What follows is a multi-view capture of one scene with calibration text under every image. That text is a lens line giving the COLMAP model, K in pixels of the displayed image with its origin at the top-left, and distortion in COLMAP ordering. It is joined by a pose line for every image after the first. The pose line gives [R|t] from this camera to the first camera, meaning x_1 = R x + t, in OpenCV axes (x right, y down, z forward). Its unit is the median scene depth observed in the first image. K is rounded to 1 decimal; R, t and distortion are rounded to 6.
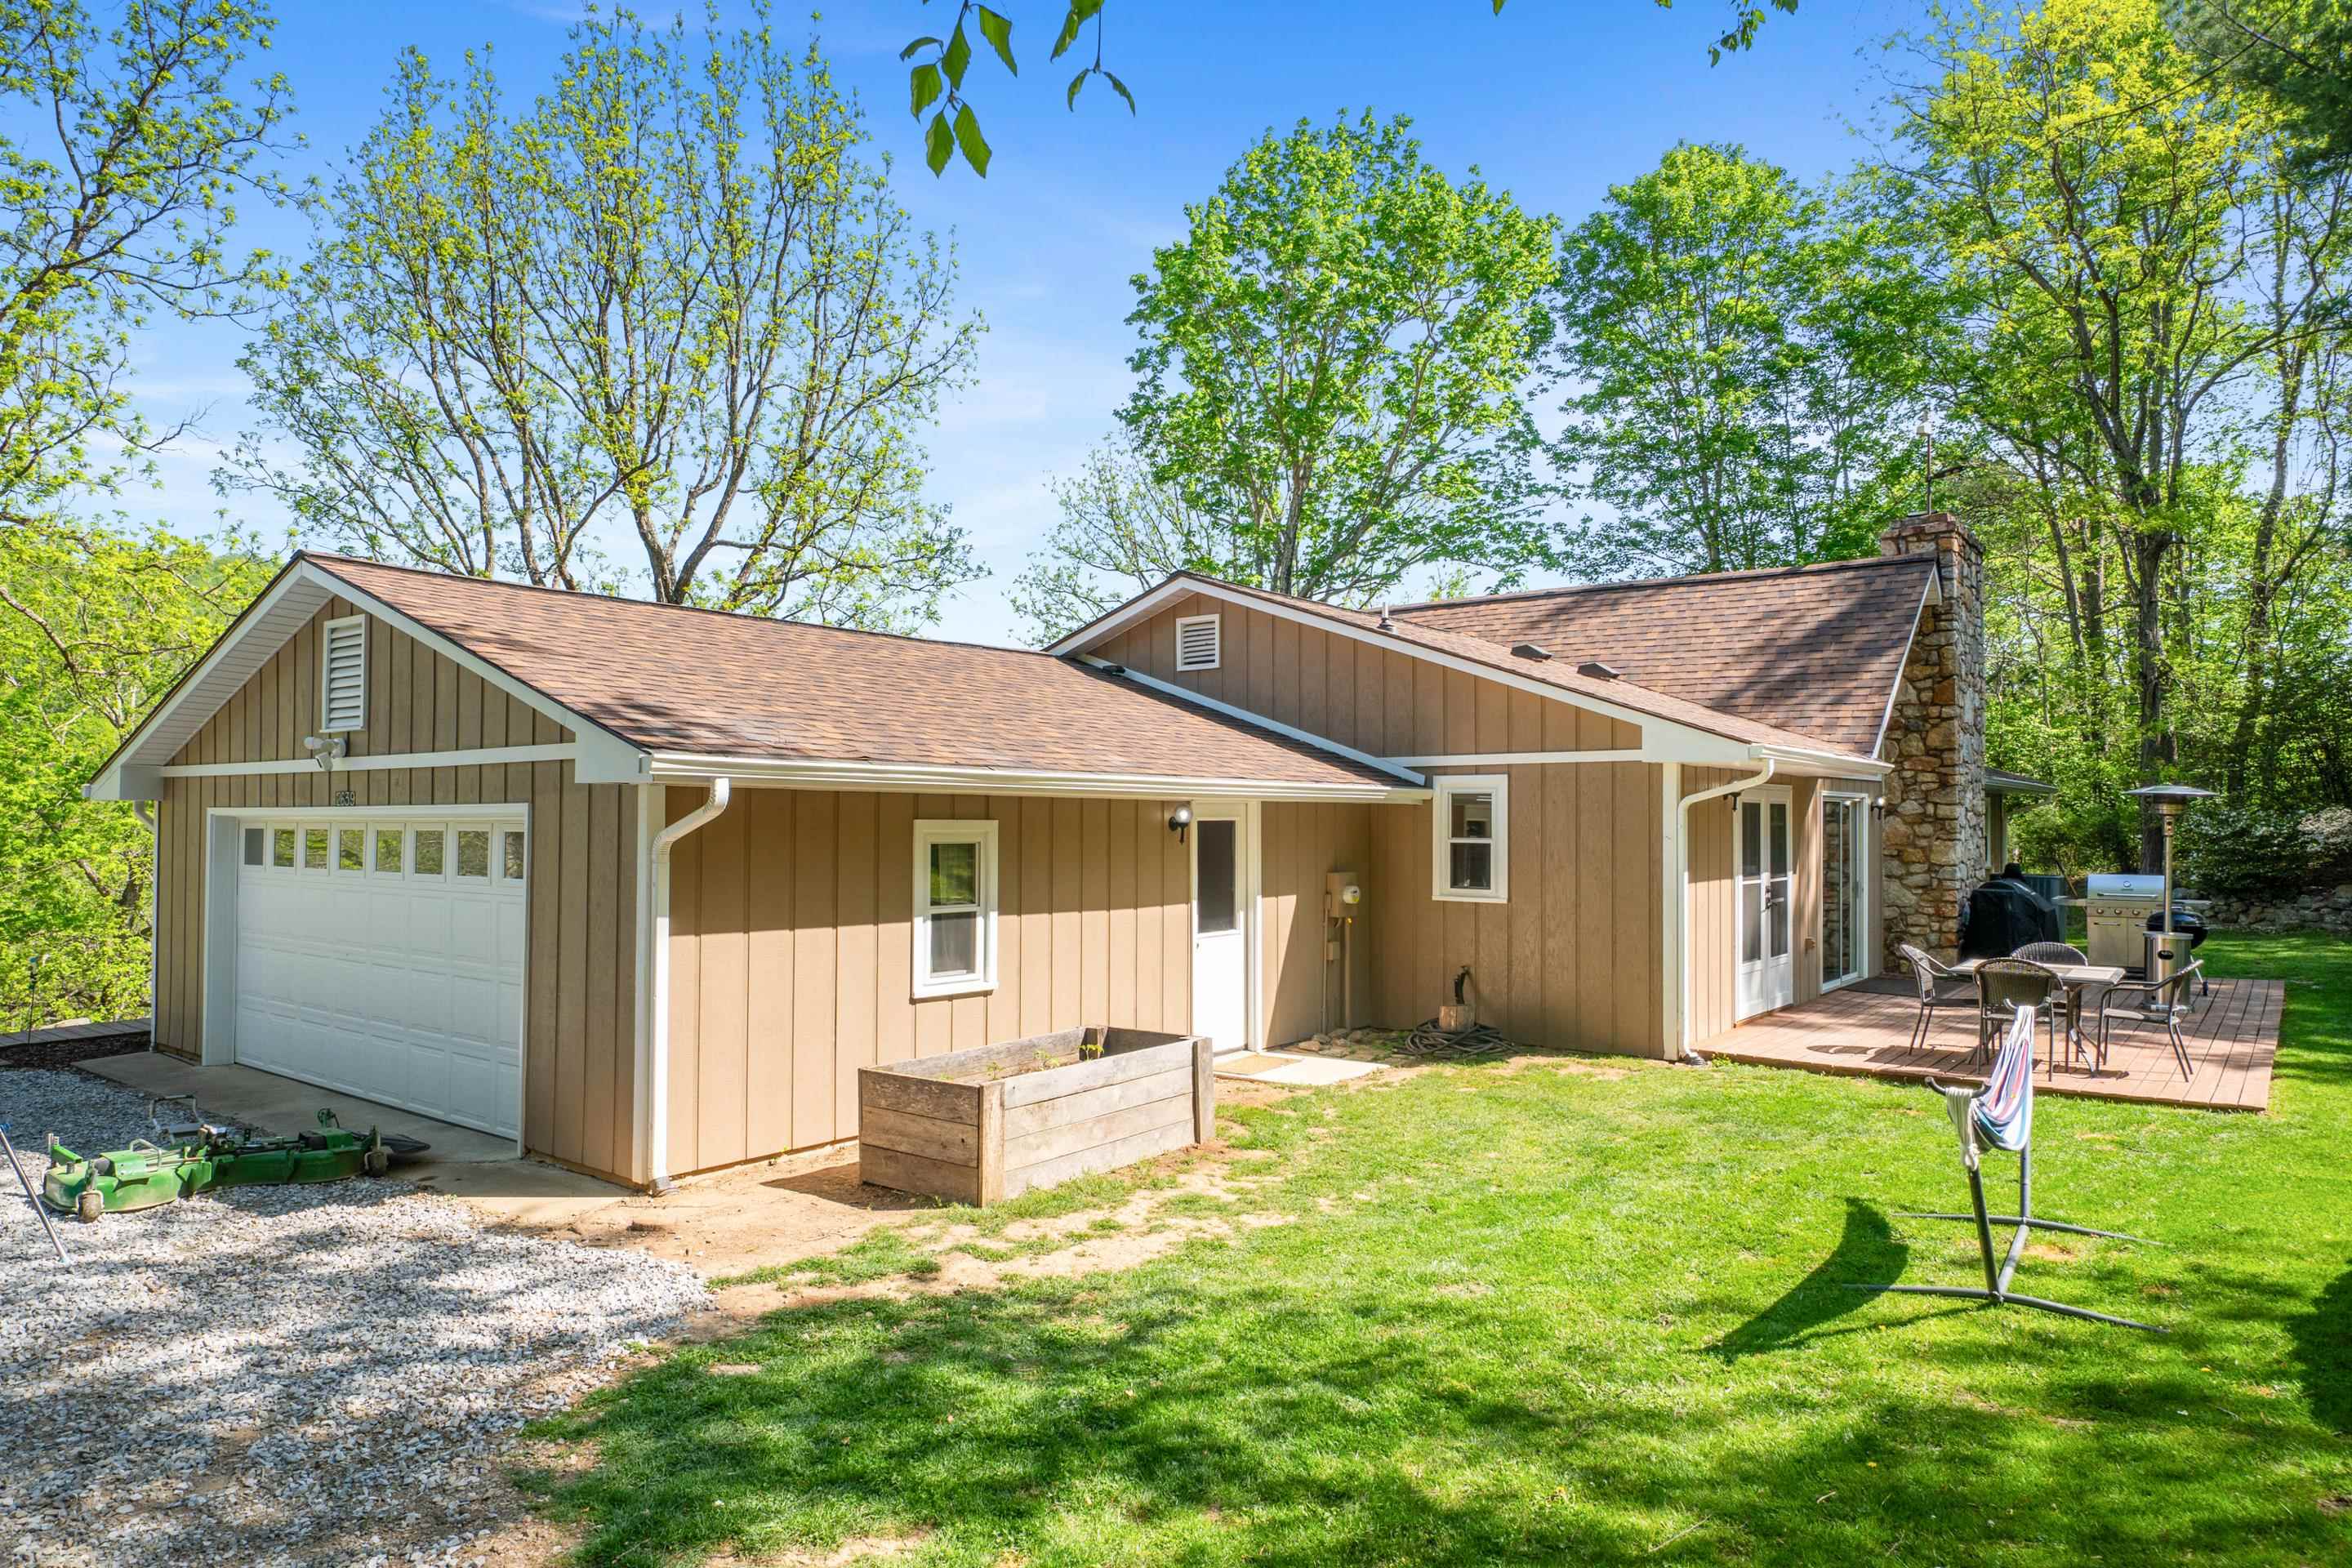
lens RADIAL K [[1508.8, 0, 1088.7], [0, 1508.8, 787.0], [0, 0, 1]] dist [0.006825, -0.011696]
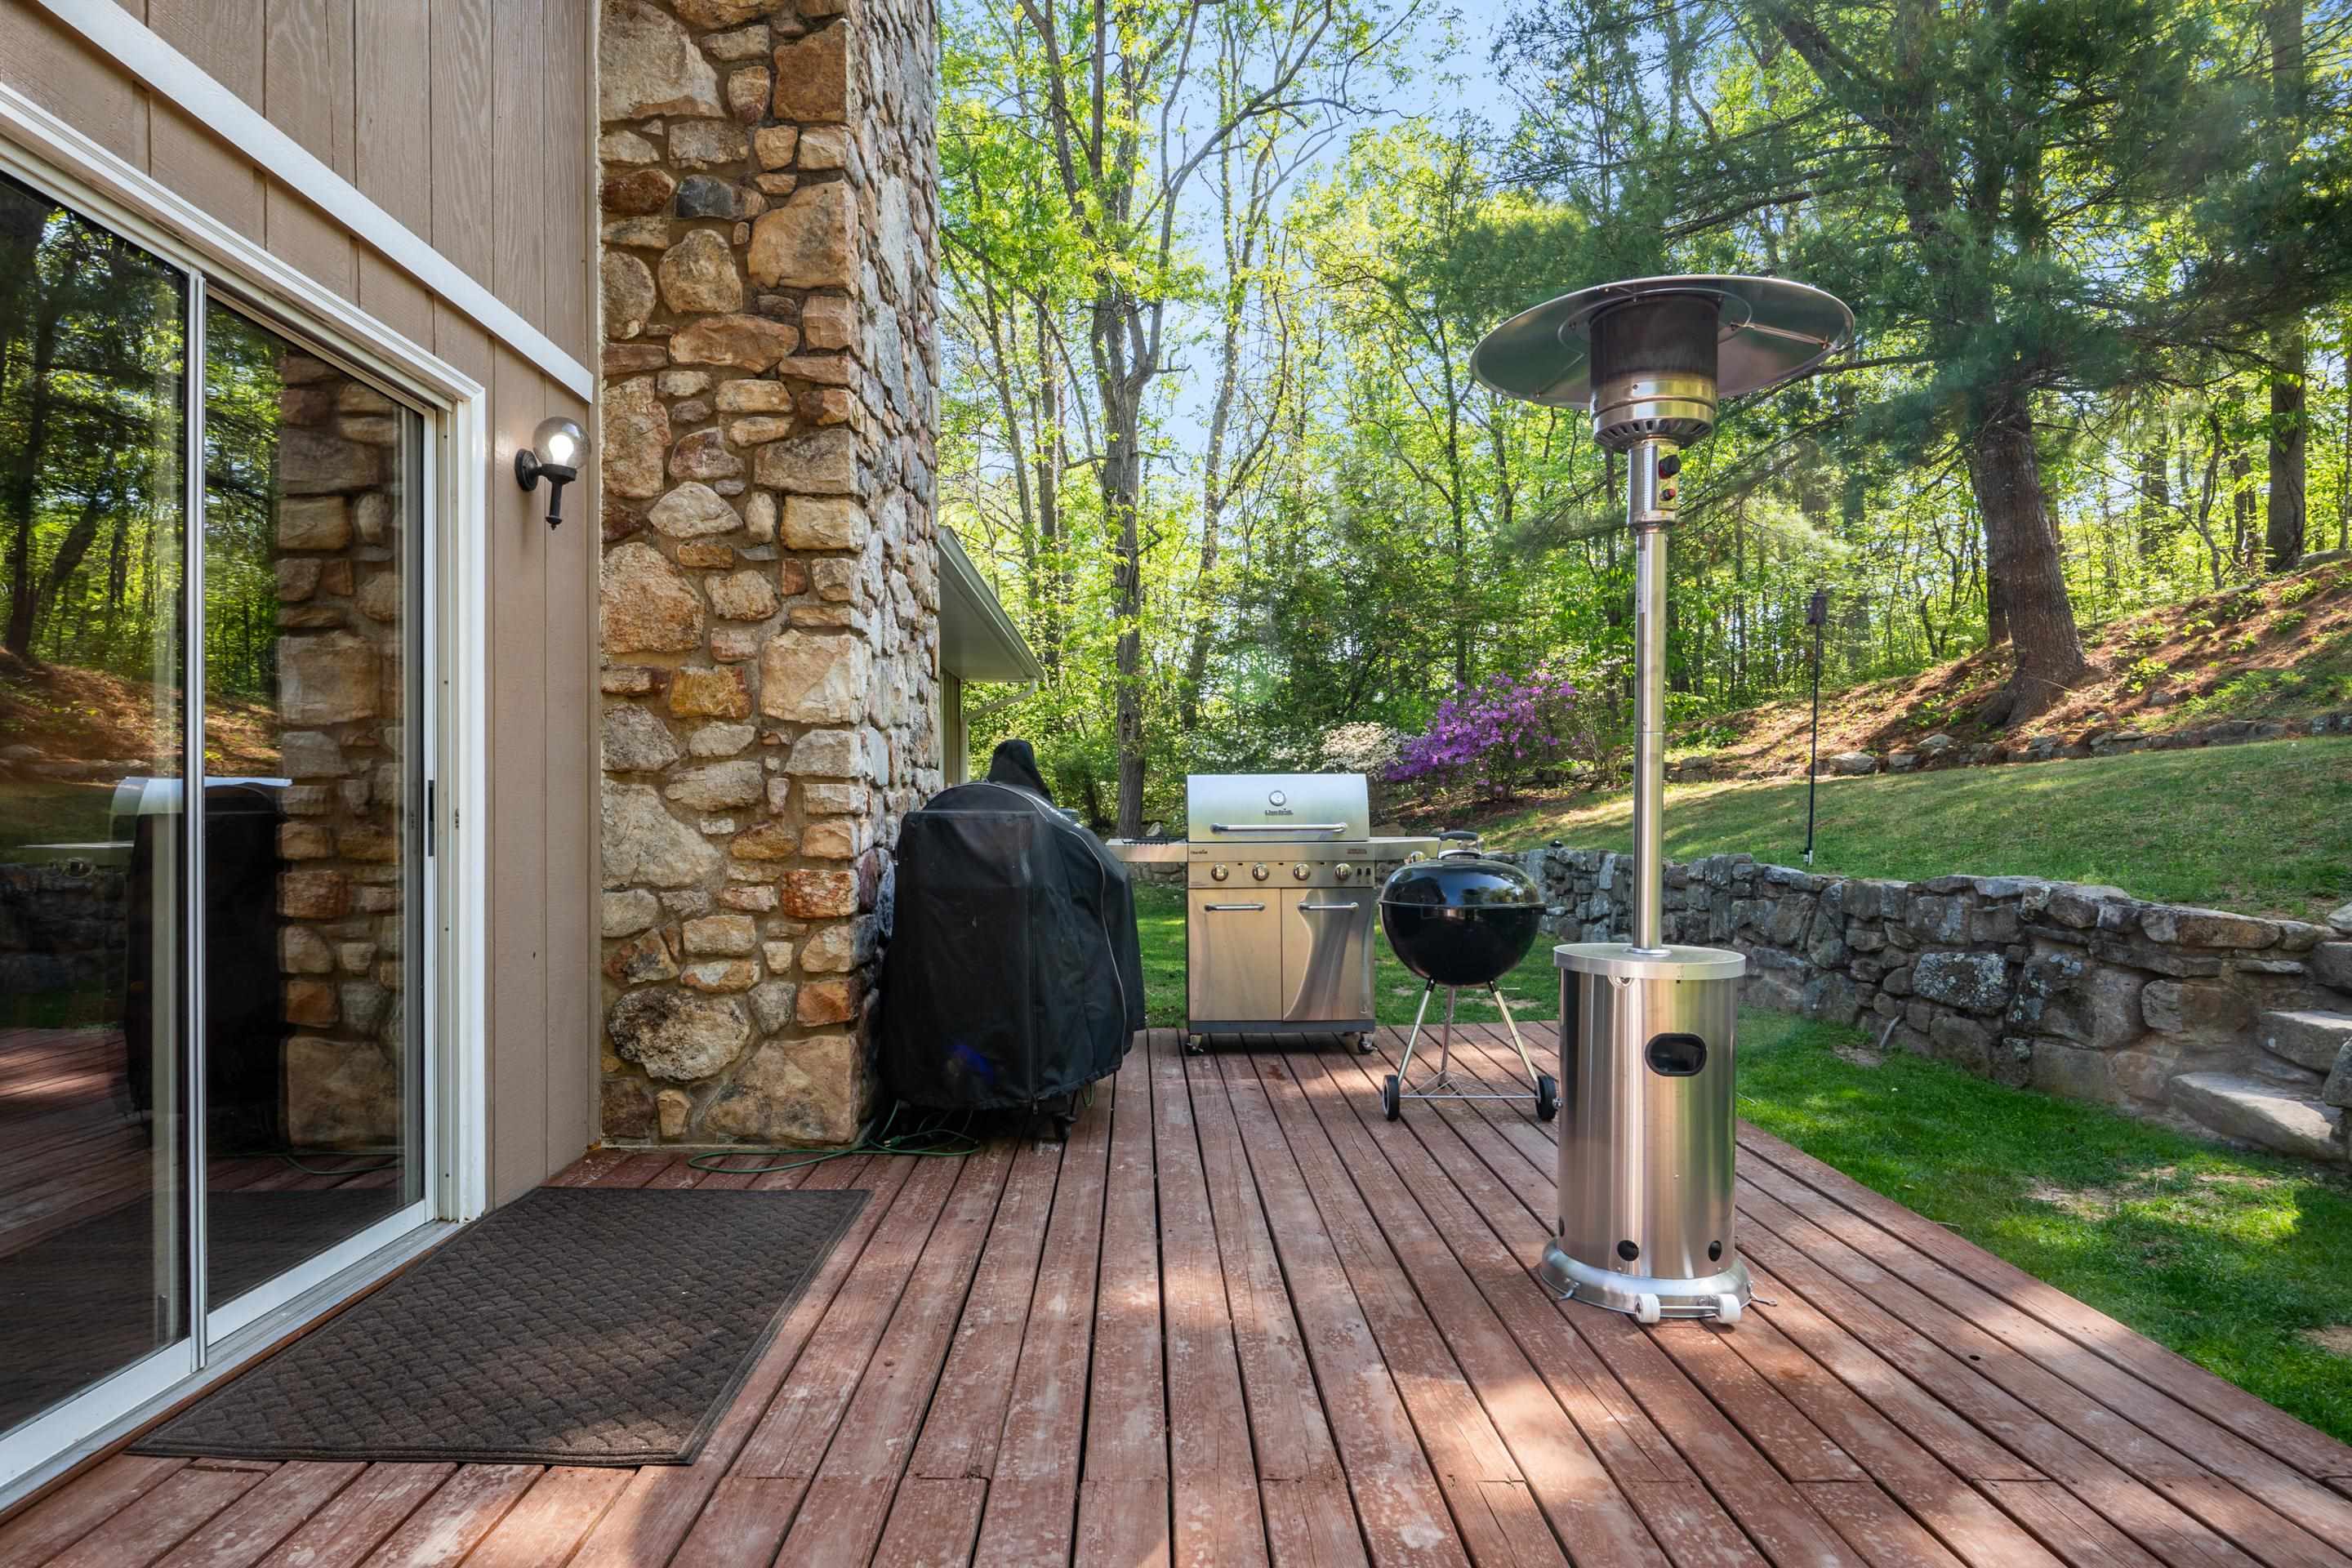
lens RADIAL K [[1398.3, 0, 1214.4], [0, 1398.3, 806.5], [0, 0, 1]] dist [-0.014084, 0.000490]
pose [[0.740156, -0.008466, 0.672382, 0.580556], [-0.000565, 0.999913, 0.013212, 0.080447], [-0.672435, -0.010159, 0.740086, 0.984803]]
